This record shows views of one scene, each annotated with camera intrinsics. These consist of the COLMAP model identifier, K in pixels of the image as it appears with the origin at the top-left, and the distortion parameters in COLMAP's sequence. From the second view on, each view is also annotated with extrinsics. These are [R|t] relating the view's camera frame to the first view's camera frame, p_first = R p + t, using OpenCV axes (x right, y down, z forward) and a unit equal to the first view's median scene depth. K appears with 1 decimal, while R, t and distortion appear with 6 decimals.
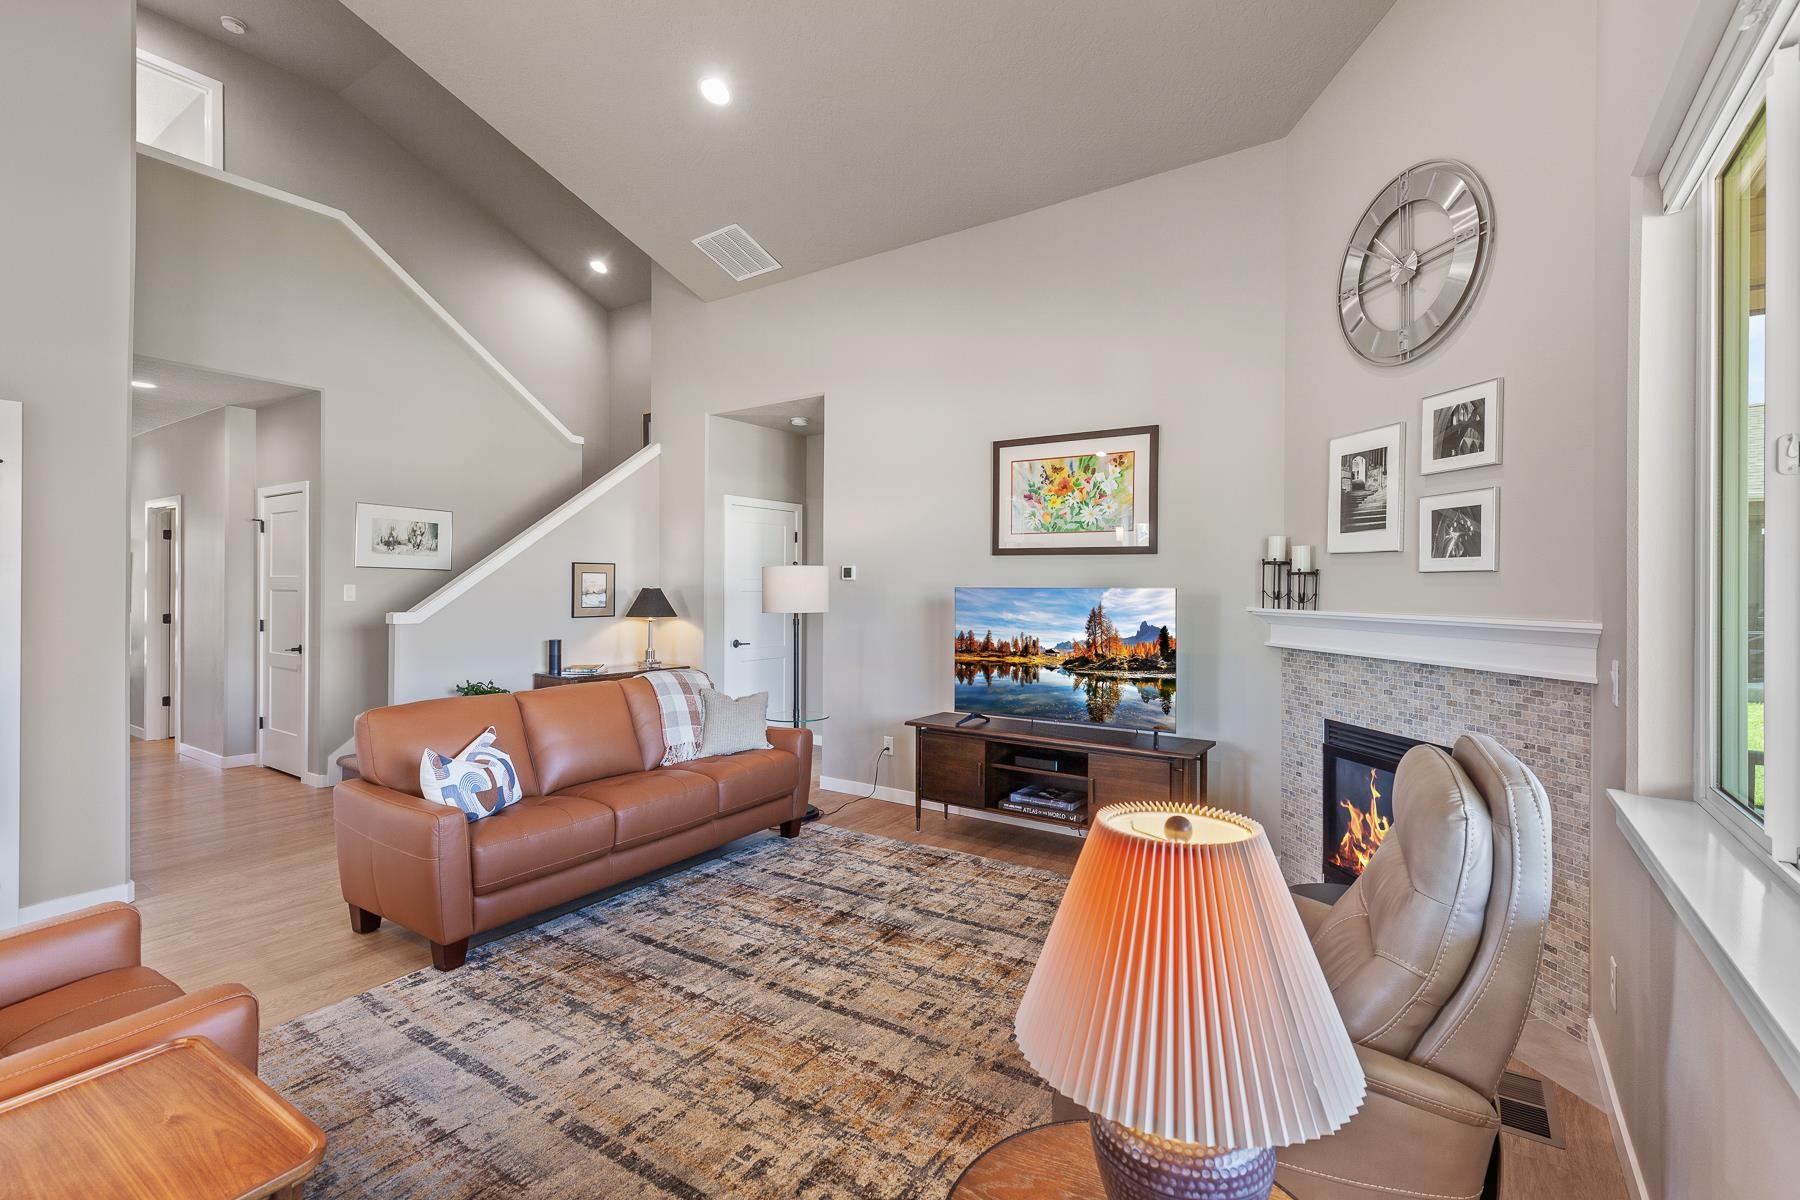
lens RADIAL K [[808.2, 0, 903.0], [0, 808.2, 592.7], [0, 0, 1]] dist [0.002301, 0.000258]
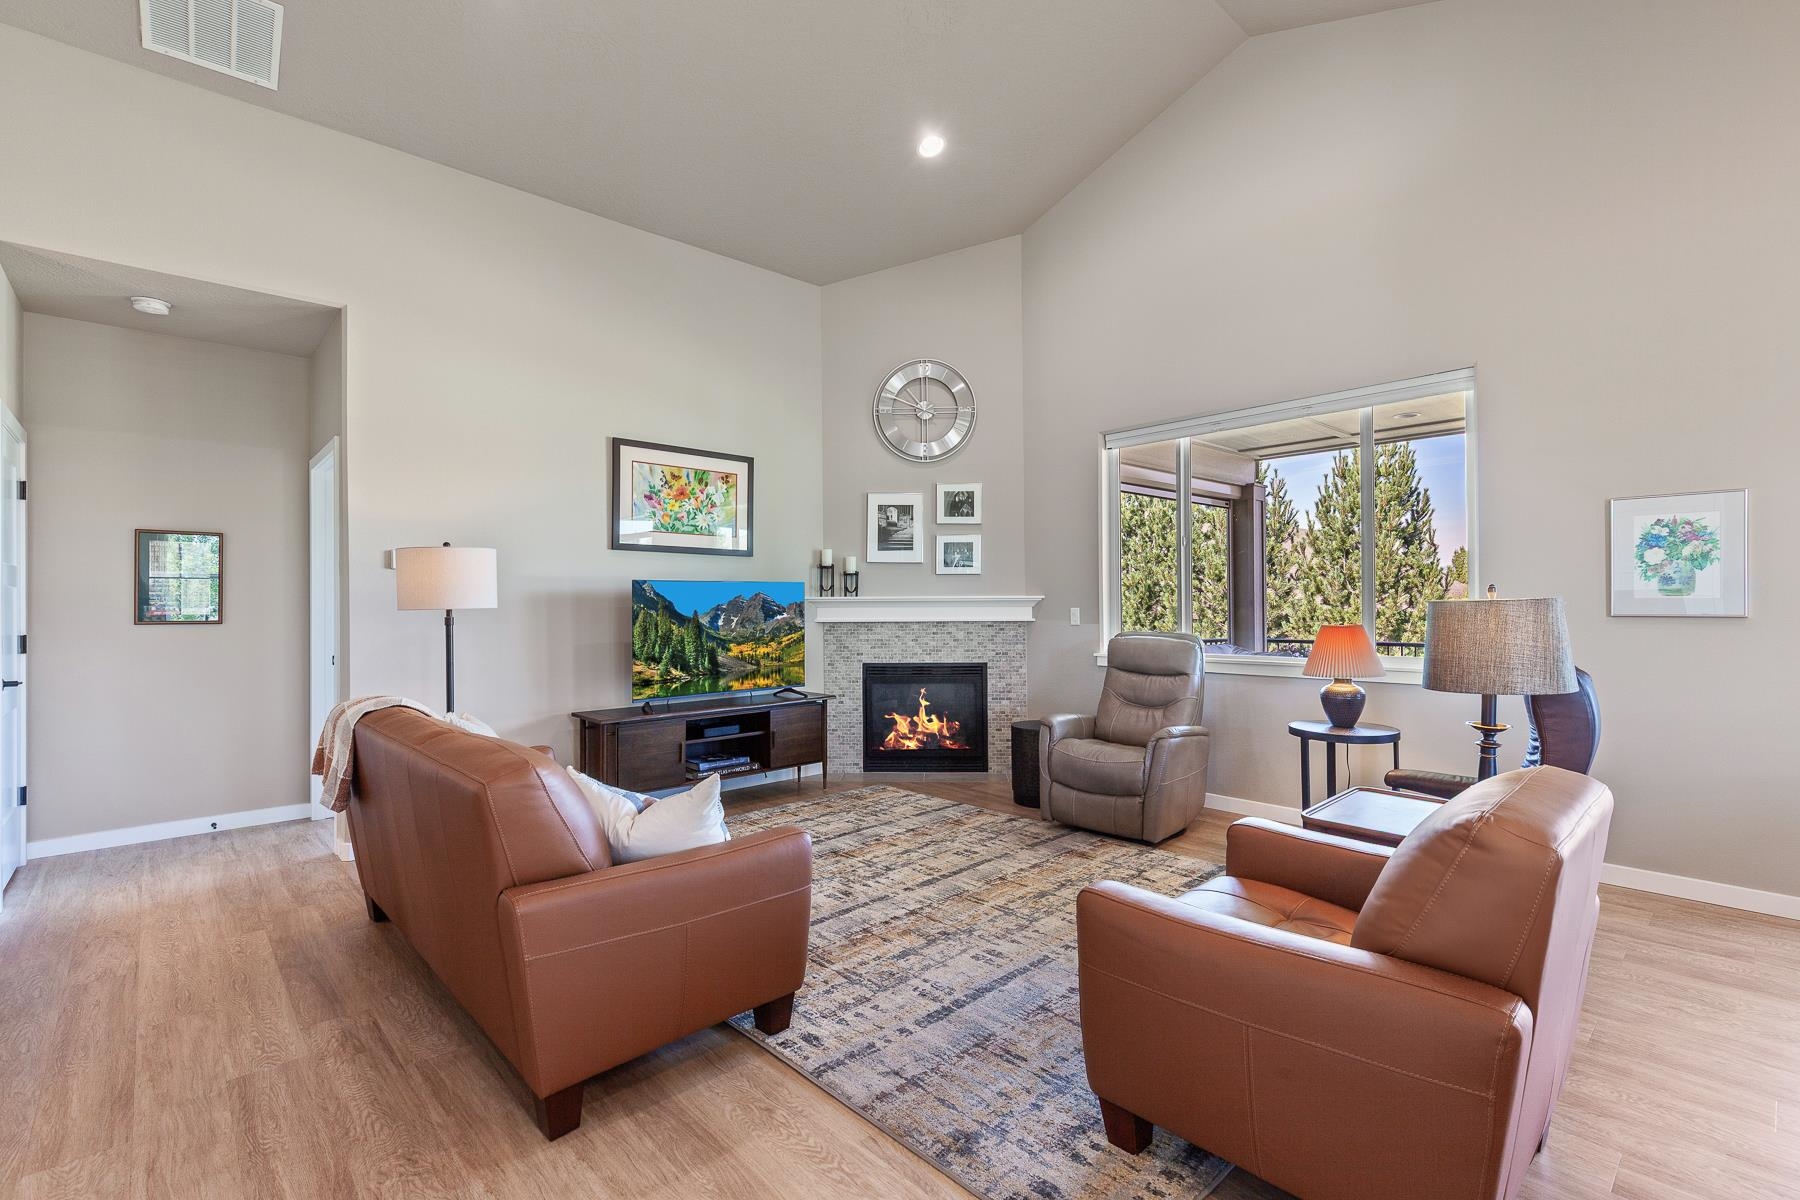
lens RADIAL K [[823.1, 0, 900.0], [0, 823.1, 600.0], [0, 0, 1]] dist [0.022272, 0.000087]
pose [[0.220404, -0.002304, 0.975406, -1.214809], [0.013120, 0.999914, -0.000602, 0.033845], [-0.975320, 0.012930, 0.220415, 0.625869]]
